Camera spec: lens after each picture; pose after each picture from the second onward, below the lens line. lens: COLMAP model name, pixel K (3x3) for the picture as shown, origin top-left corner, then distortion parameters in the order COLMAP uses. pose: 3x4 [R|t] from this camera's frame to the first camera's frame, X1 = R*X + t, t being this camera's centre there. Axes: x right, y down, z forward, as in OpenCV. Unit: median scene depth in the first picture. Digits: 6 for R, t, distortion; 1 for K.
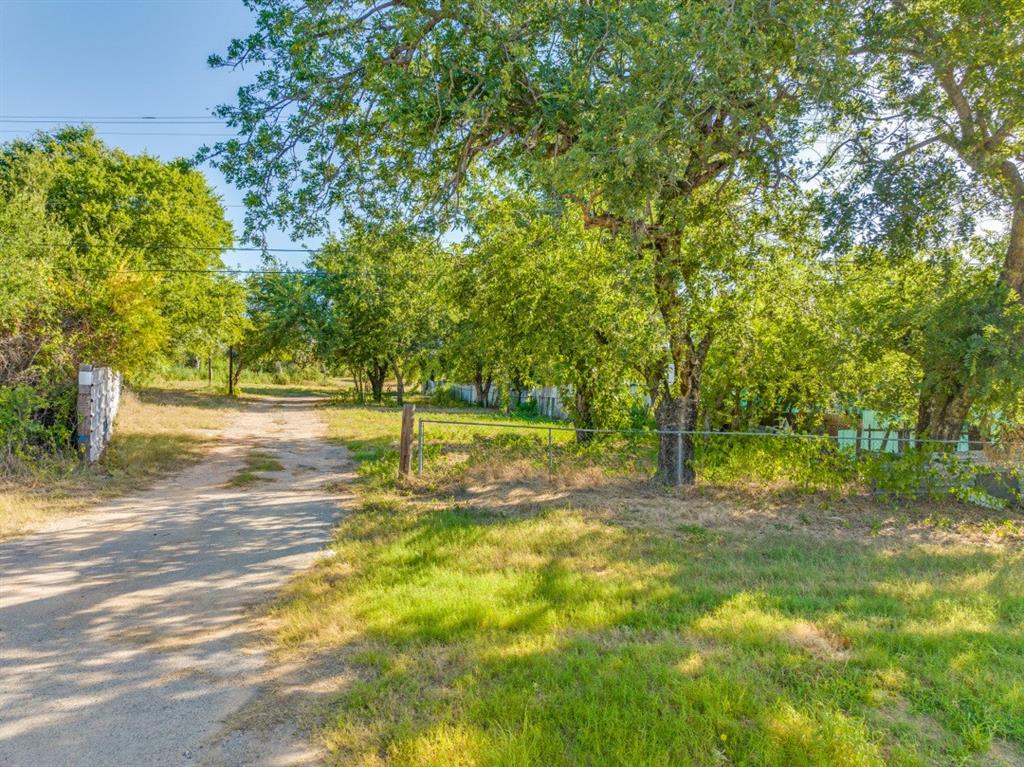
lens RADIAL K [[684.5, 0, 512.0], [0, 684.5, 383.5], [0, 0, 1]] dist [-0.005067, -0.002352]
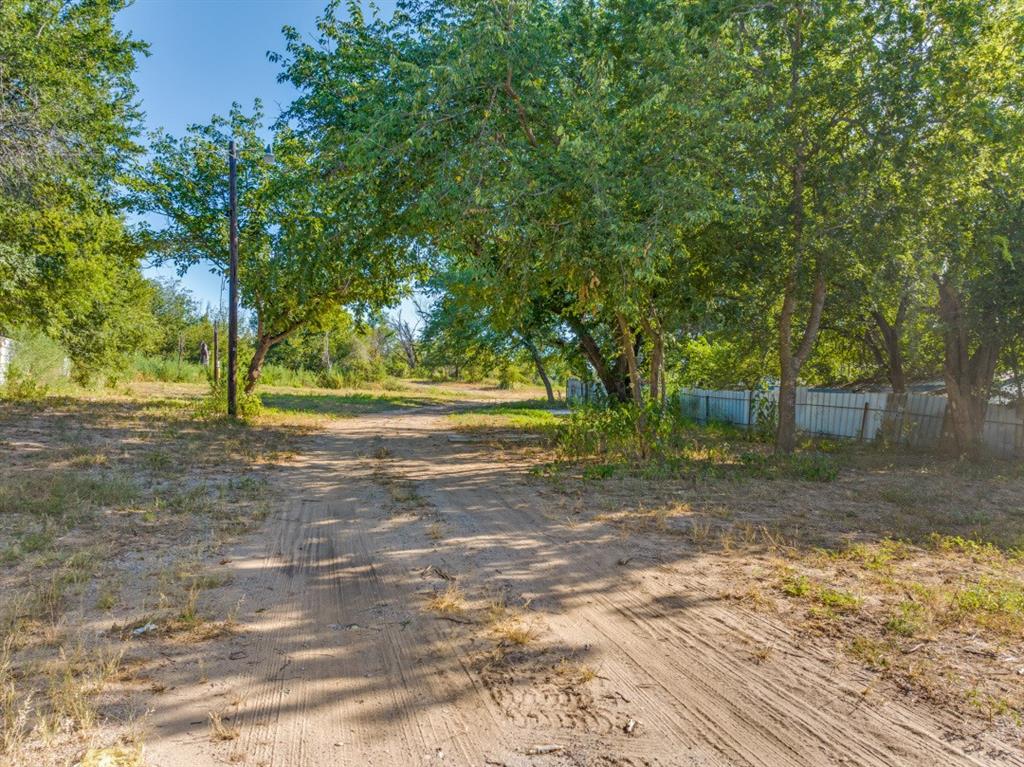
lens RADIAL K [[684.5, 0, 512.0], [0, 684.5, 383.5], [0, 0, 1]] dist [-0.005067, -0.002352]
pose [[0.998921, -0.002716, -0.046368, -0.135051], [0.002566, 0.999991, -0.003292, -0.000354], [0.046376, 0.003170, 0.998919, 0.354360]]
